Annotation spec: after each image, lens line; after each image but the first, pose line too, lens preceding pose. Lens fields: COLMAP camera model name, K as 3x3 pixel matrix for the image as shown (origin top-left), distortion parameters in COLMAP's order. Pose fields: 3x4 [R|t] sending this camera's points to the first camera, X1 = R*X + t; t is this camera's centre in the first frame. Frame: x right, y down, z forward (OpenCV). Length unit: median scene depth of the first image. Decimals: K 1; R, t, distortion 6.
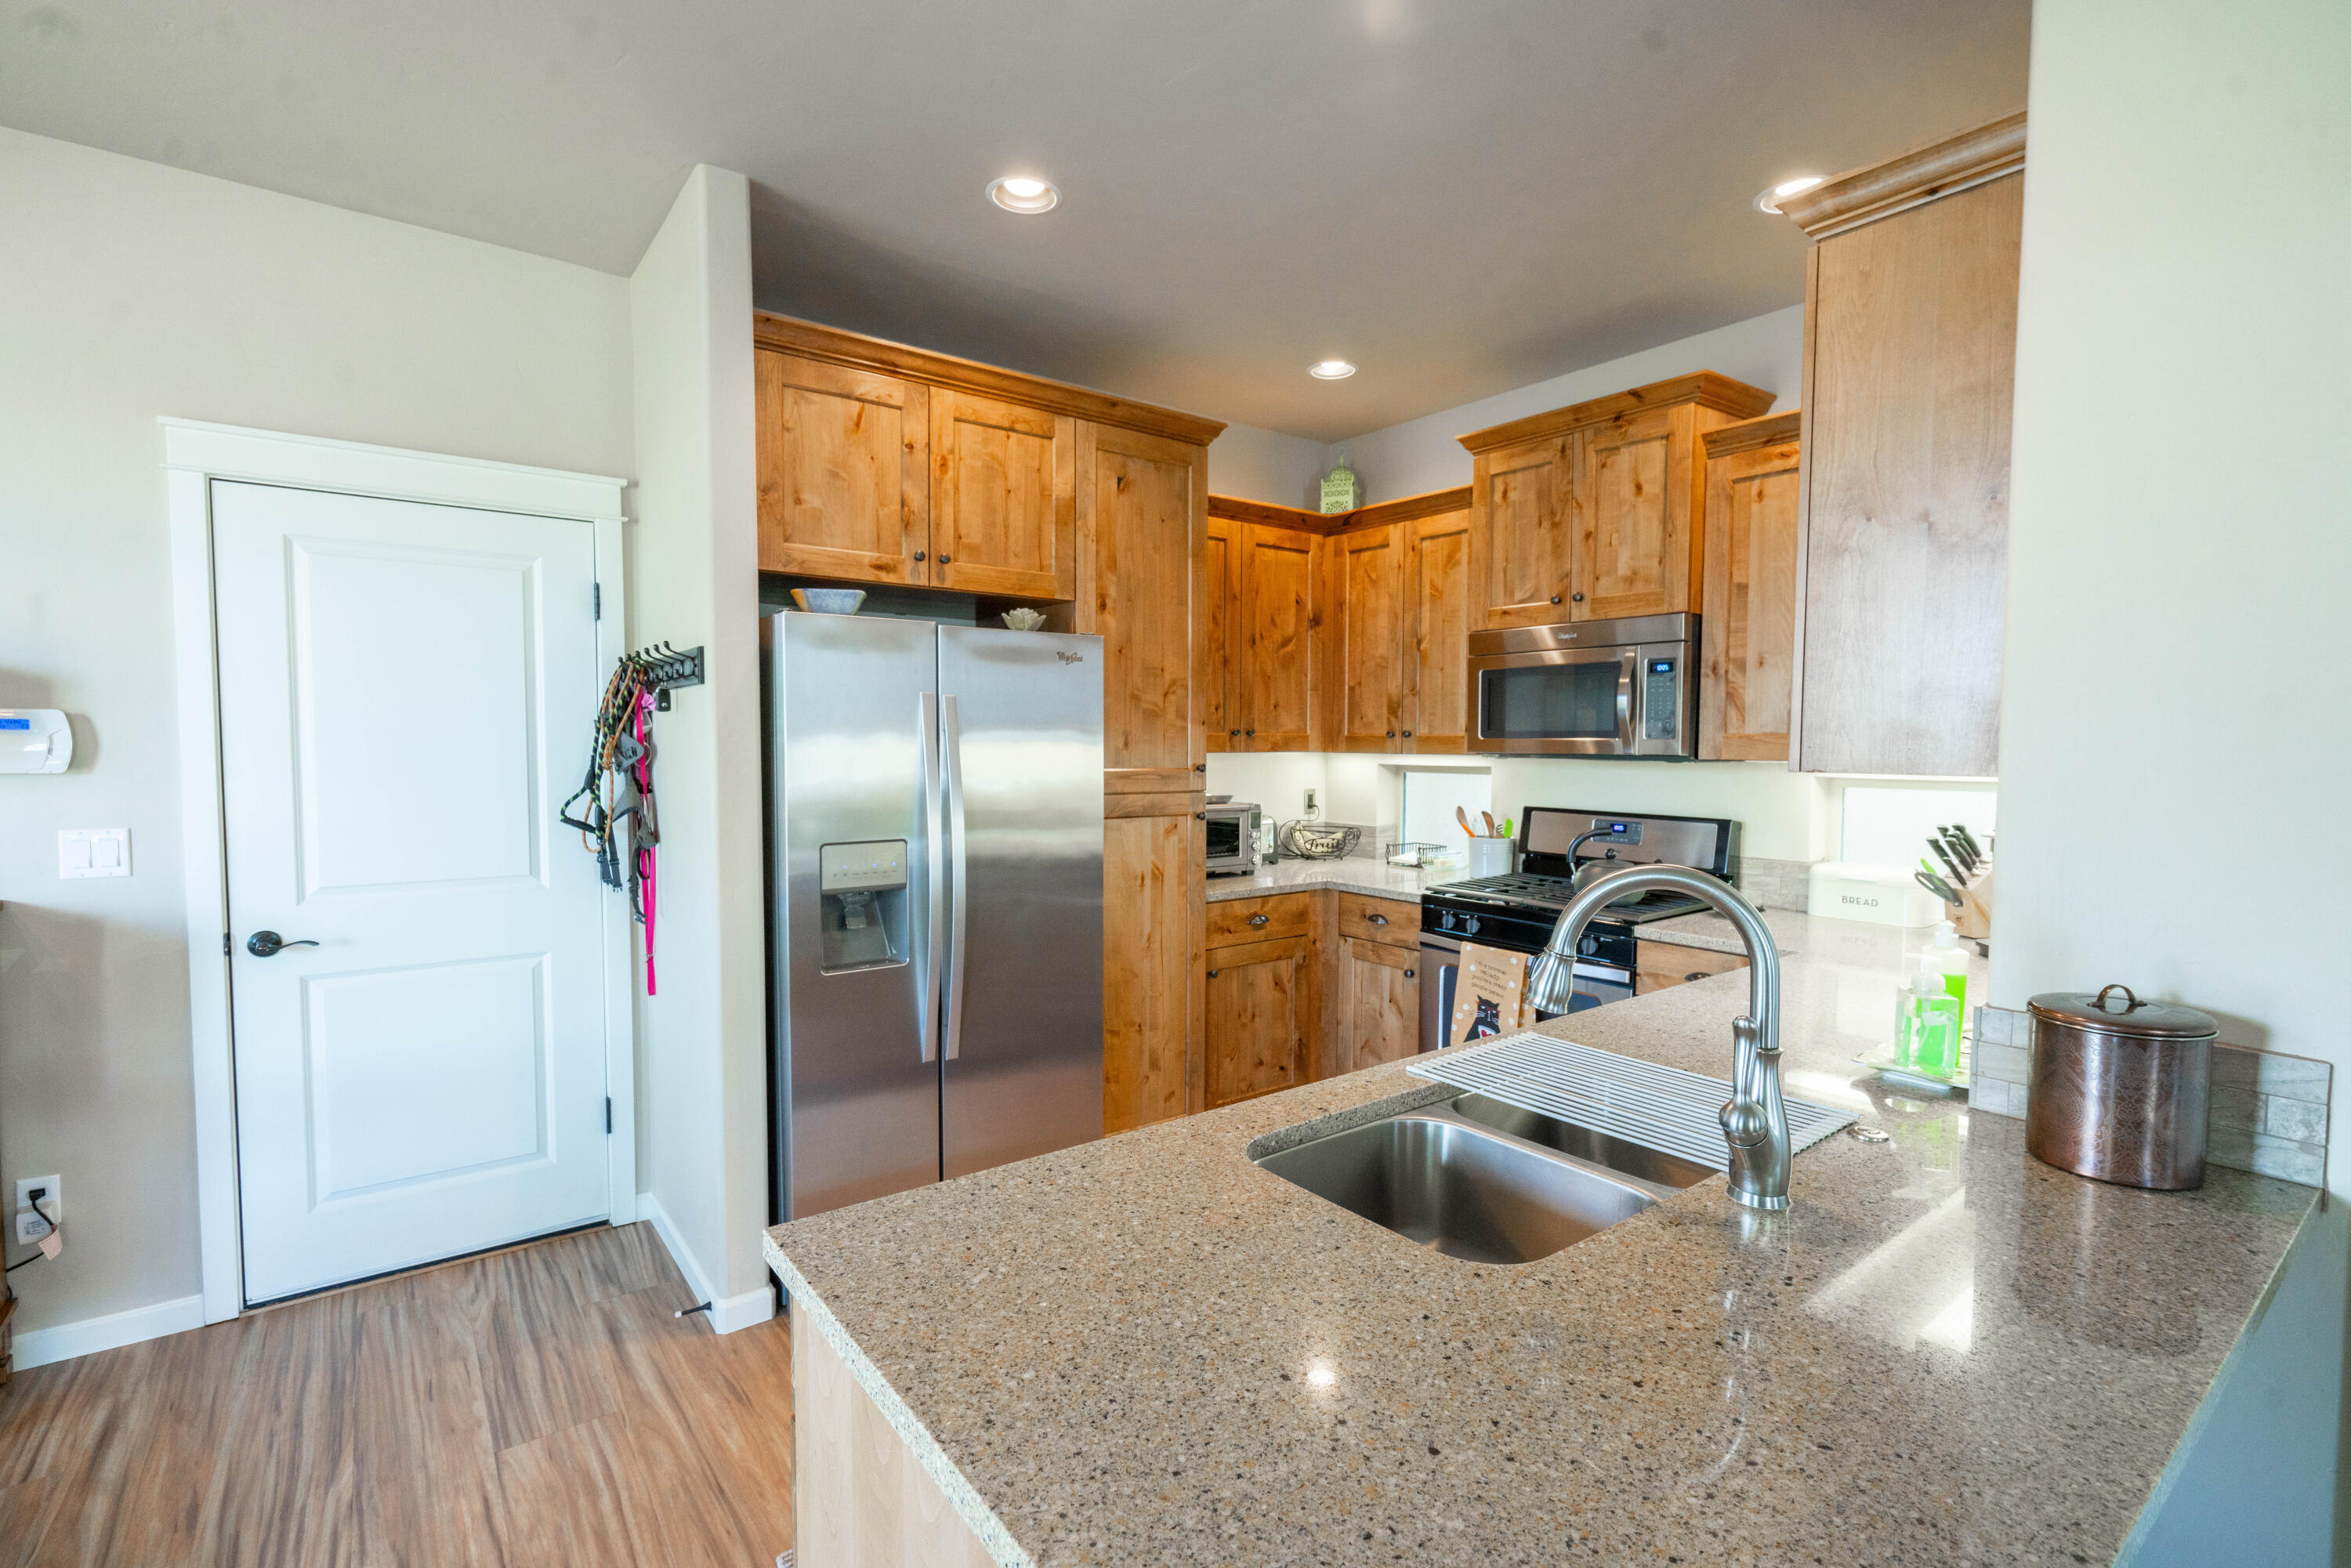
lens RADIAL K [[1063.1, 0, 1173.7], [0, 1063.1, 796.9], [0, 0, 1]] dist [-0.007284, 0.002781]
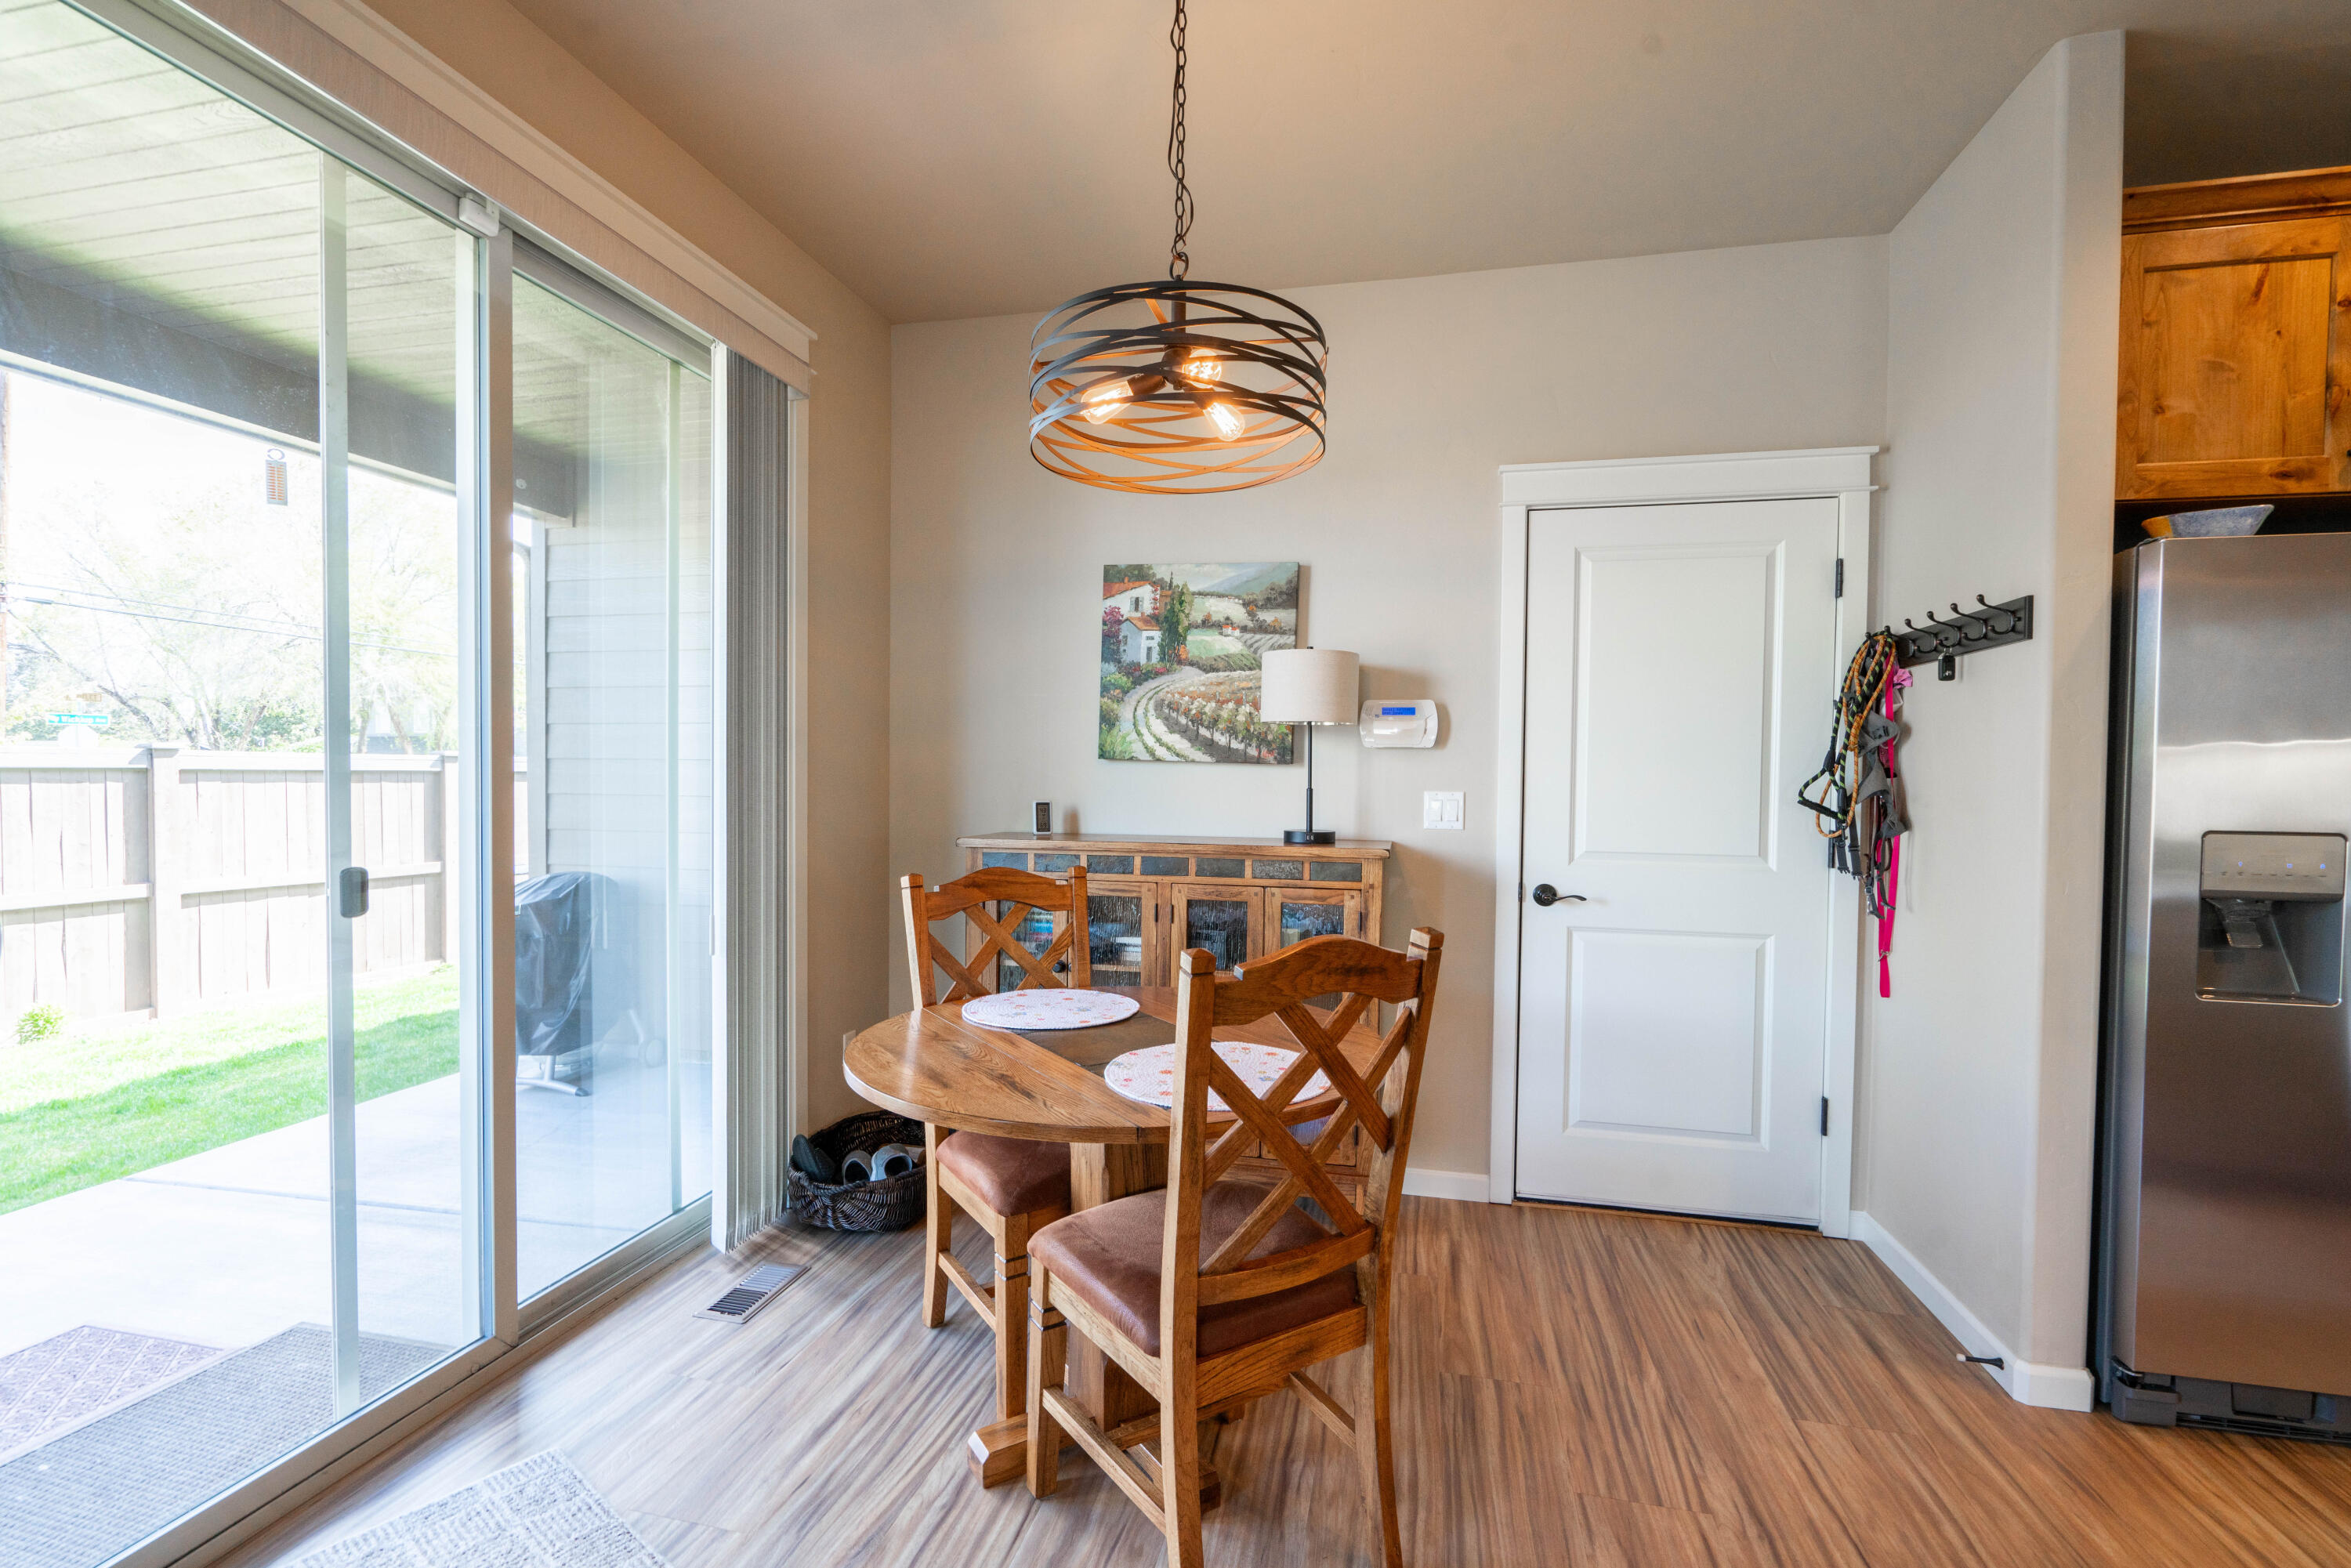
lens RADIAL K [[1063.1, 0, 1168.5], [0, 1063.1, 801.7], [0, 0, 1]] dist [-0.007284, 0.002781]
pose [[0.635923, 0.023446, -0.771396, -0.193010], [-0.048595, 0.998771, -0.009703, 0.060247], [0.770221, 0.043657, 0.636281, -0.075906]]
